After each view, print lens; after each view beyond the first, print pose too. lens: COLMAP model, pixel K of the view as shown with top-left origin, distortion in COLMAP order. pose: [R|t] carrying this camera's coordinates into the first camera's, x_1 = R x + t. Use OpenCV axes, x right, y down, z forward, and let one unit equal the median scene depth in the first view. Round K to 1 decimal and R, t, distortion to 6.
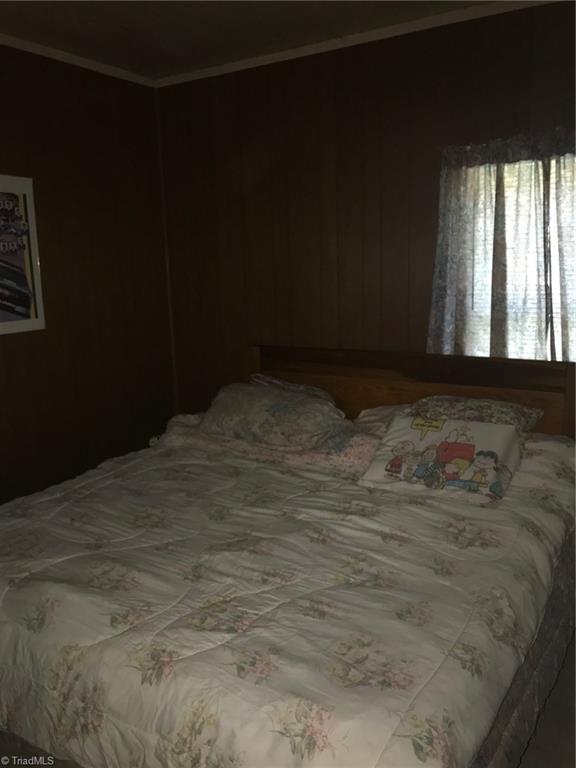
lens RADIAL K [[647.0, 0, 290.4], [0, 647.0, 385.5], [0, 0, 1]] dist [0.057182, -0.028956]
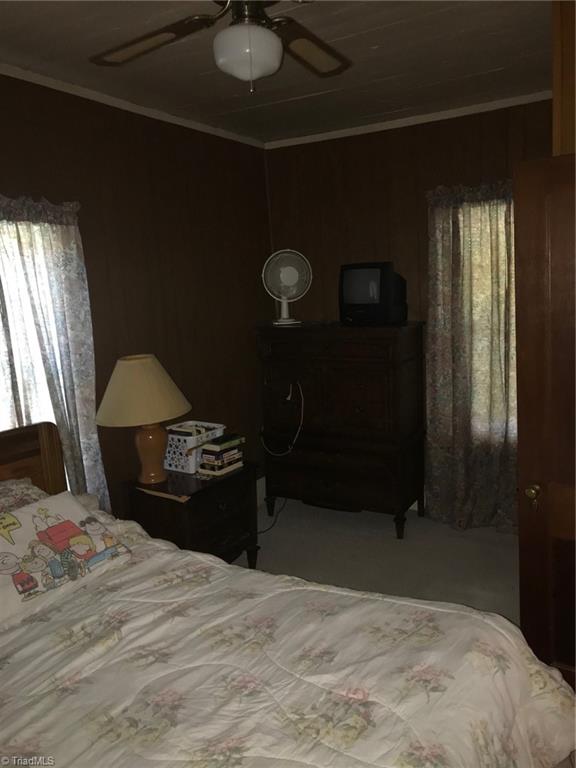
lens RADIAL K [[647.0, 0, 290.0], [0, 647.0, 381.8], [0, 0, 1]] dist [0.057182, -0.028956]
pose [[0.005085, -0.112162, 0.993677, -0.779243], [0.244729, 0.963612, 0.107516, -0.152524], [-0.969578, 0.242635, 0.032350, 0.786001]]
